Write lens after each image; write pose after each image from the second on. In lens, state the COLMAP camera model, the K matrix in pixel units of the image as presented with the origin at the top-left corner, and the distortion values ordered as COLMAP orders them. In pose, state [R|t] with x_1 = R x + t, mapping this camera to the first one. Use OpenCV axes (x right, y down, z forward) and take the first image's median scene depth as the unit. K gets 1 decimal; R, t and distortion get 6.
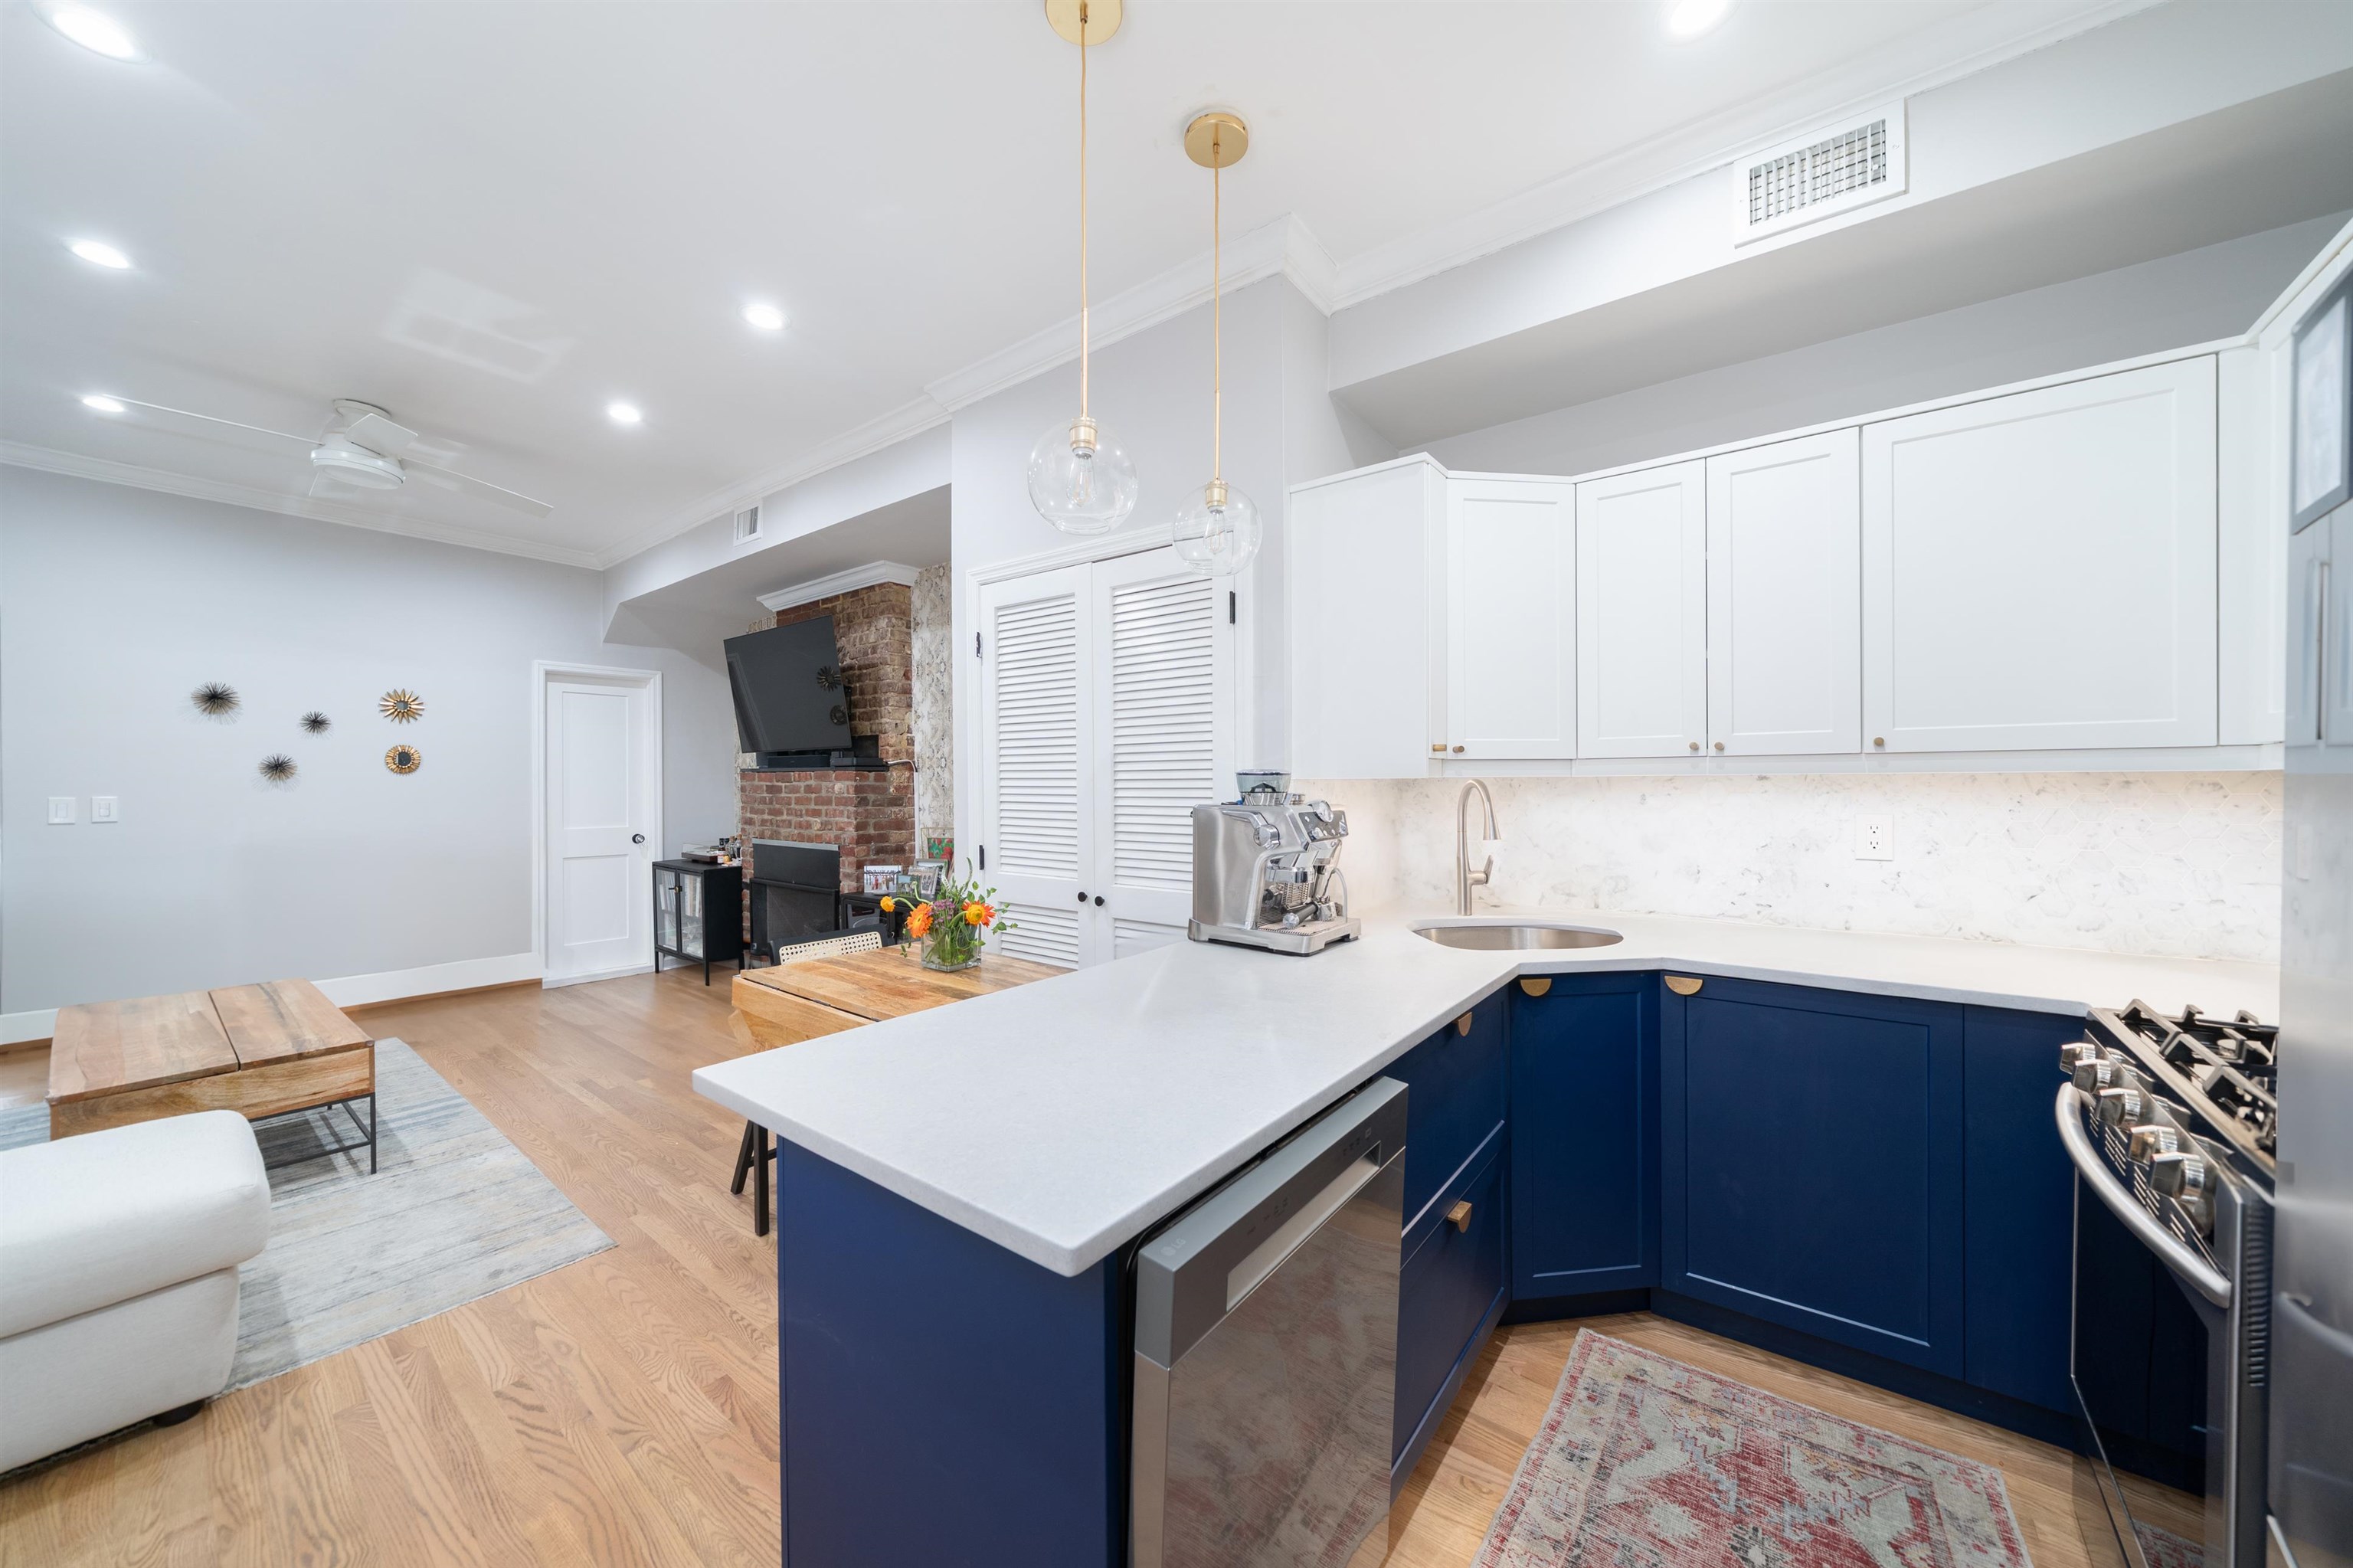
lens RADIAL K [[814.1, 0, 1162.2], [0, 814.1, 788.6], [0, 0, 1]] dist [-0.008243, 0.000405]
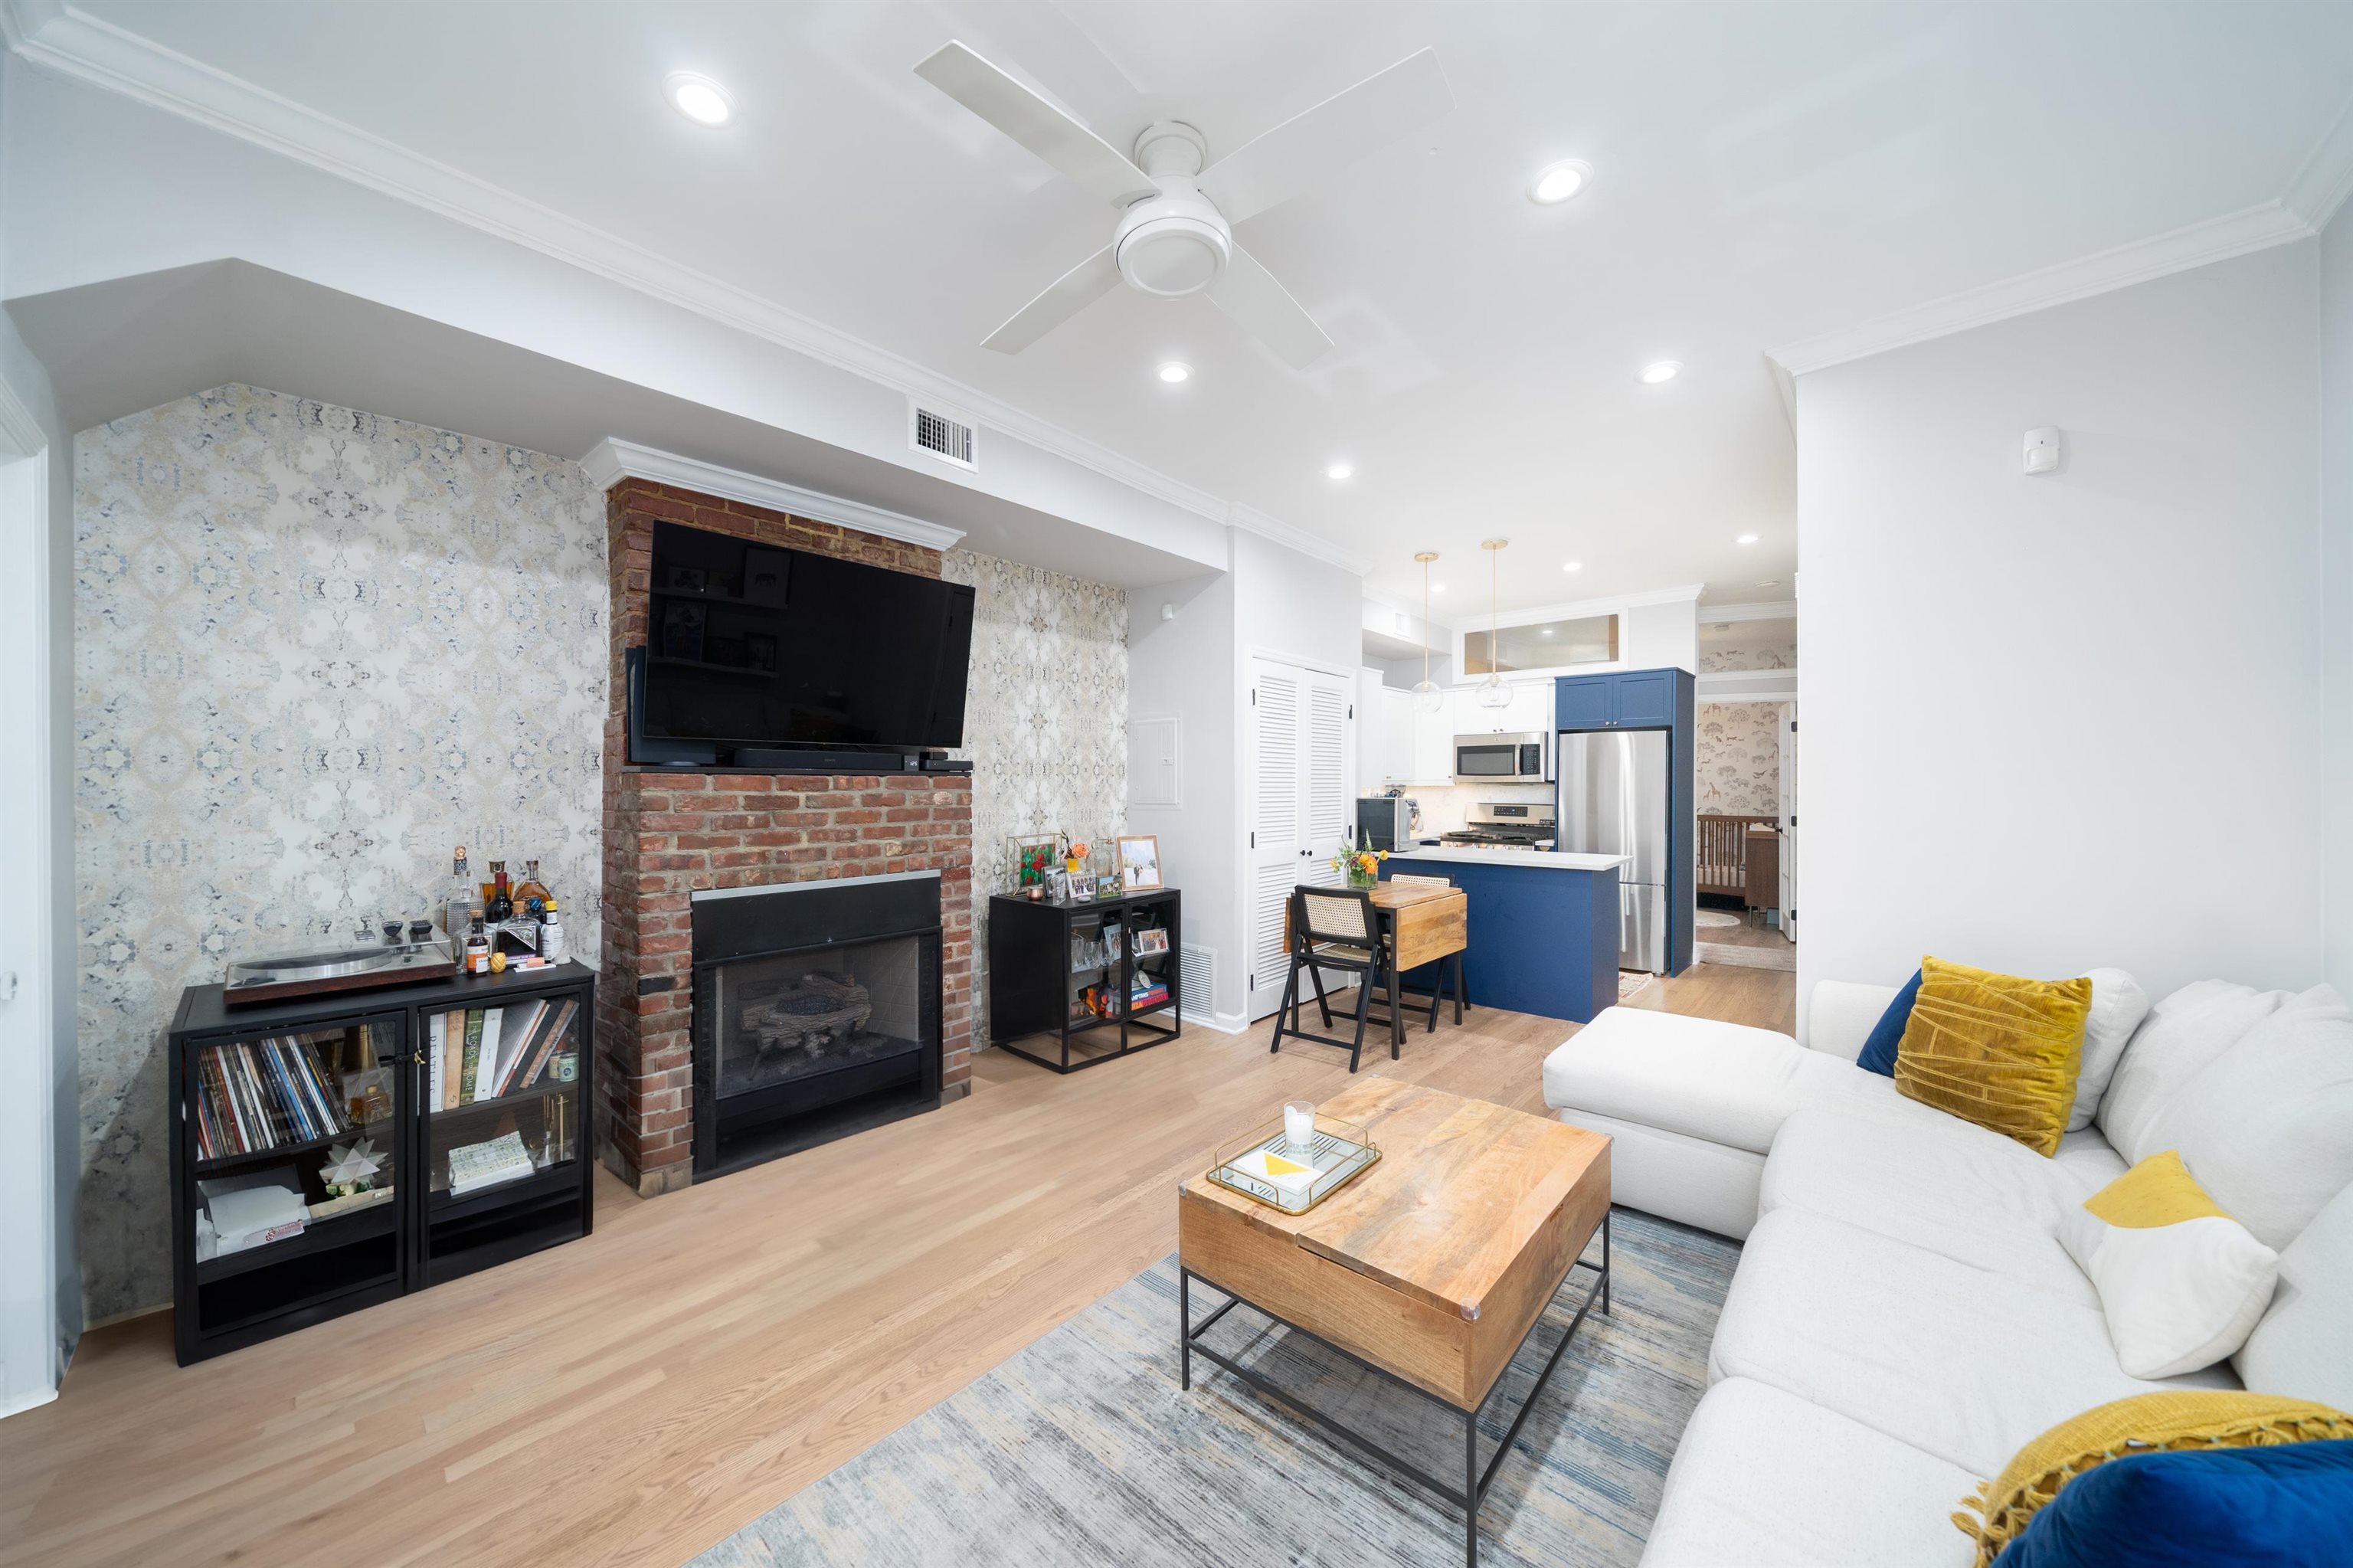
lens RADIAL K [[814.1, 0, 1178.3], [0, 814.1, 787.9], [0, 0, 1]] dist [-0.008243, 0.000405]
pose [[0.054637, -0.001649, 0.998505, -1.278915], [0.008259, 0.999965, 0.001200, -0.010144], [-0.998472, 0.008181, 0.054649, 0.782513]]
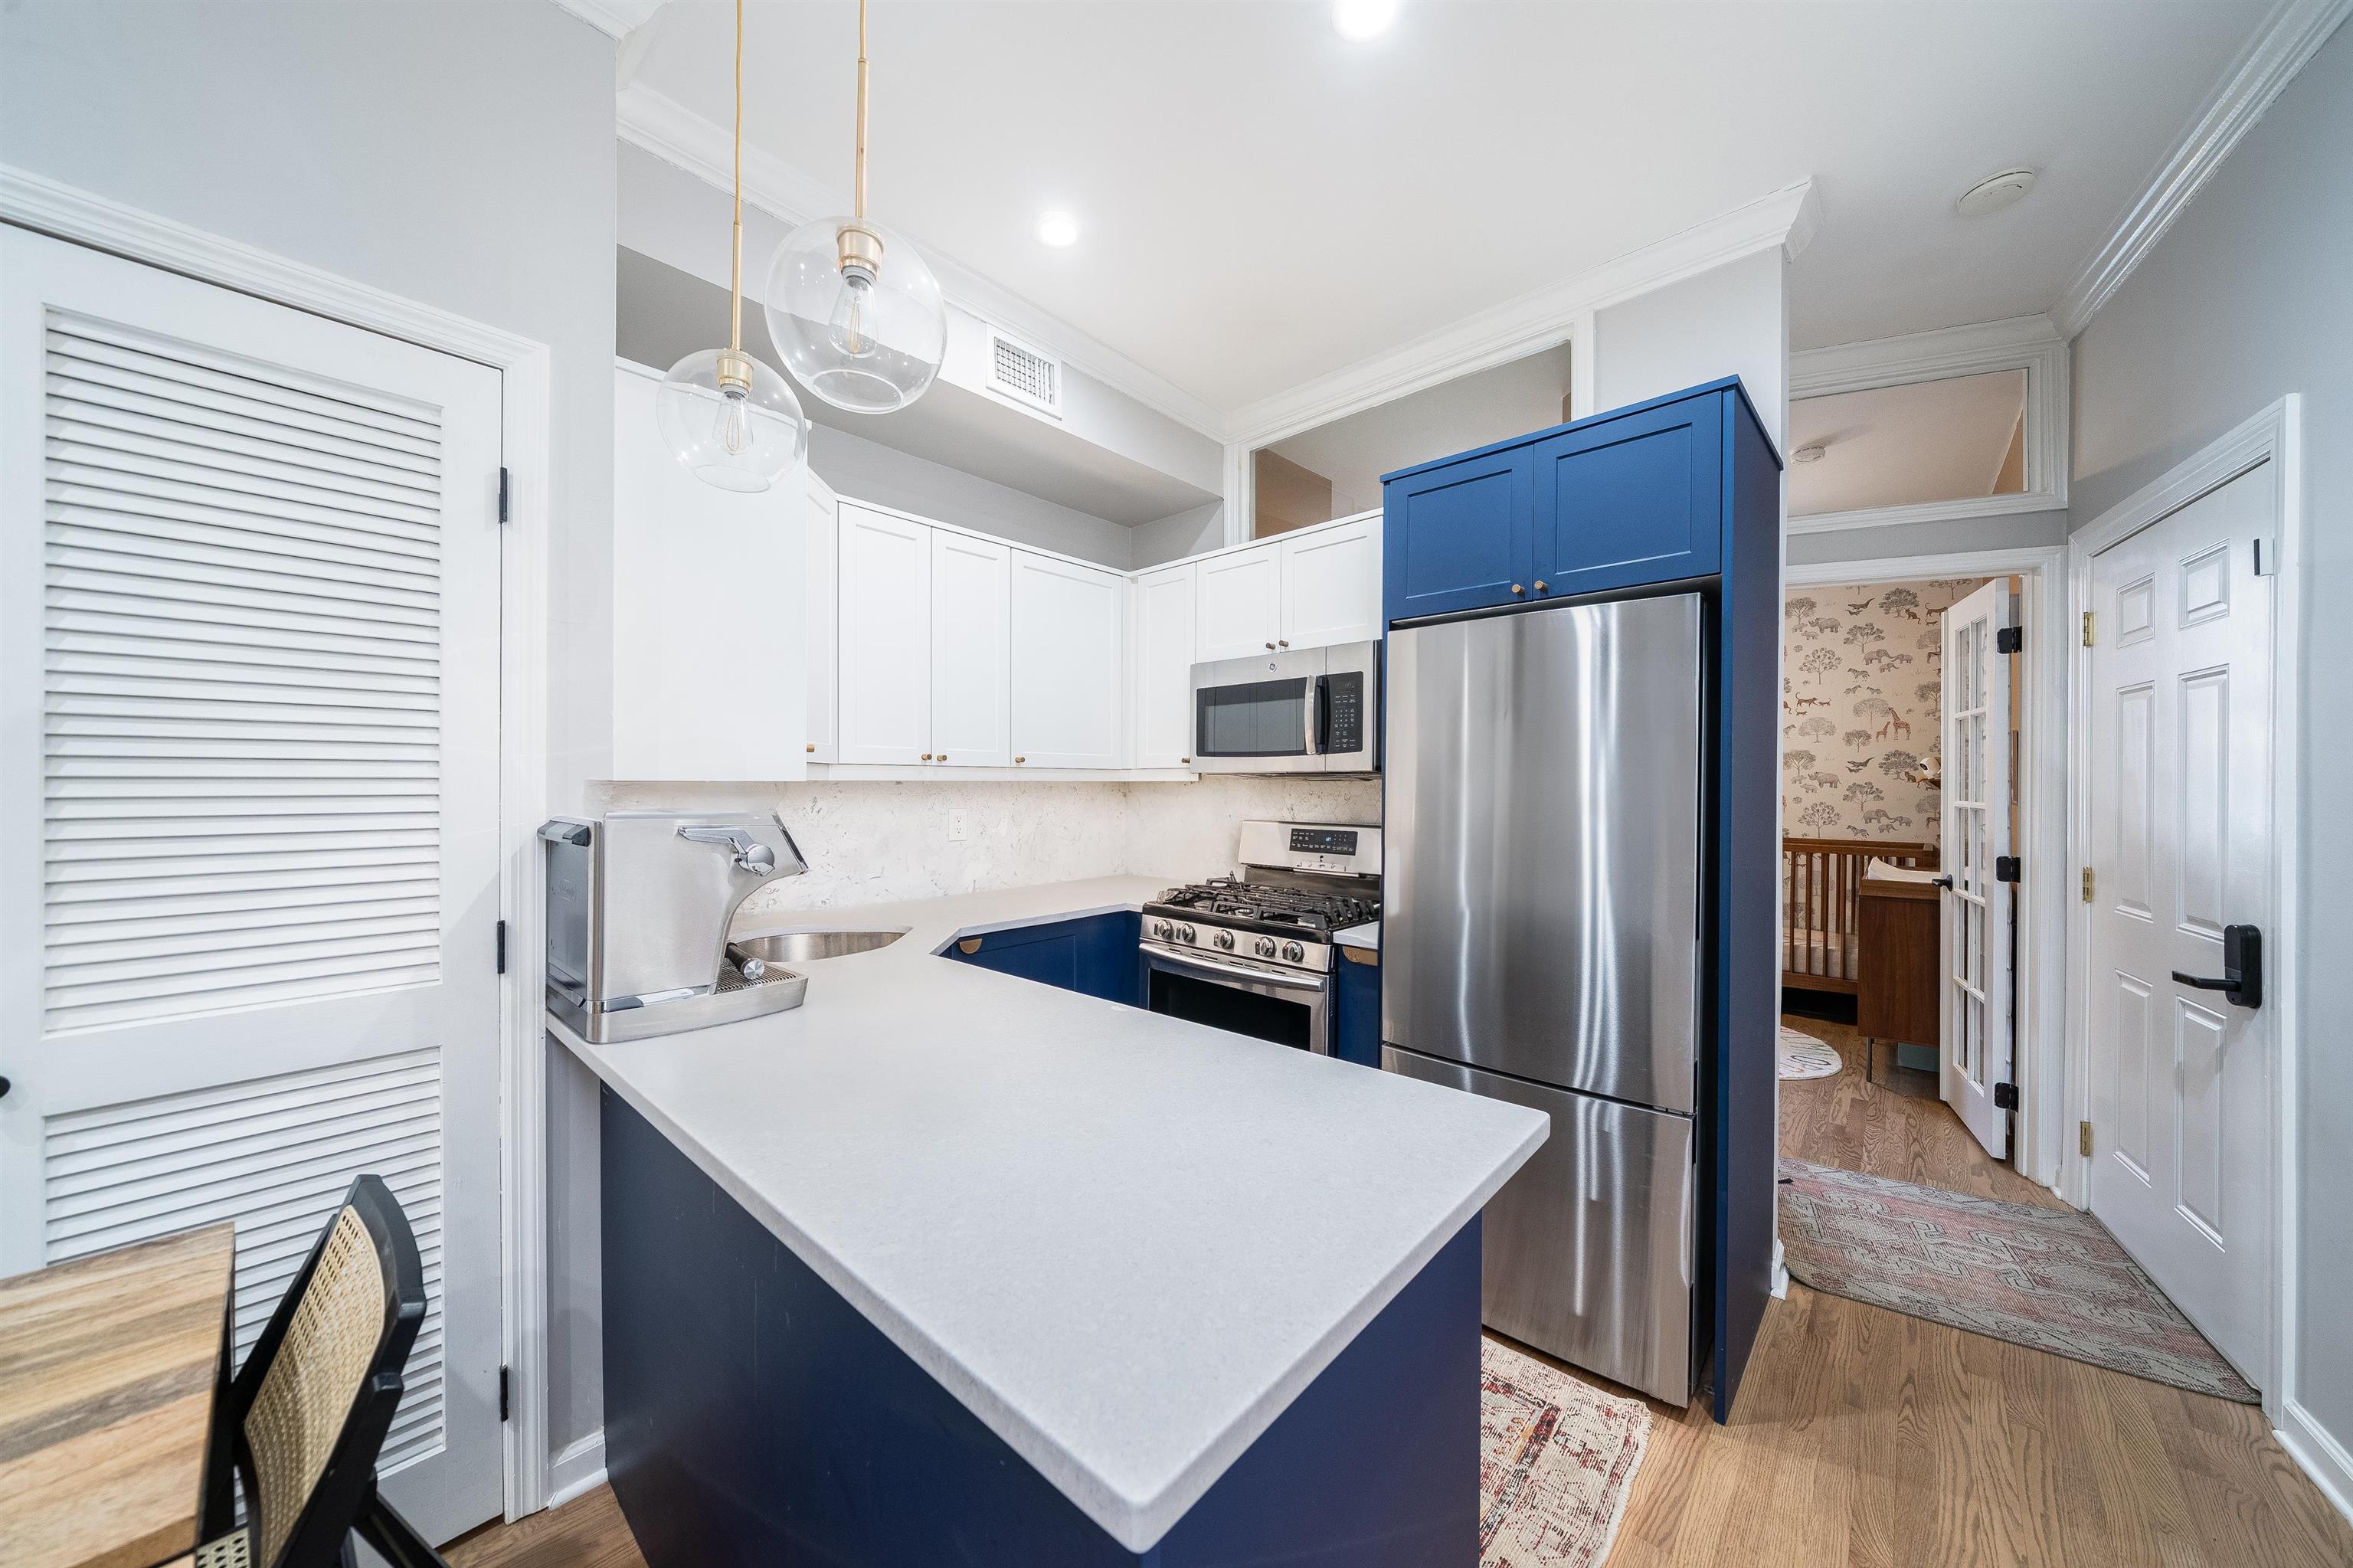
lens RADIAL K [[814.1, 0, 1180.9], [0, 814.1, 783.8], [0, 0, 1]] dist [-0.008243, 0.000405]
pose [[0.068836, 0.003023, 0.997623, -0.262865], [0.004238, 0.999986, -0.003322, -0.002976], [-0.997619, 0.004456, 0.068822, 0.252676]]
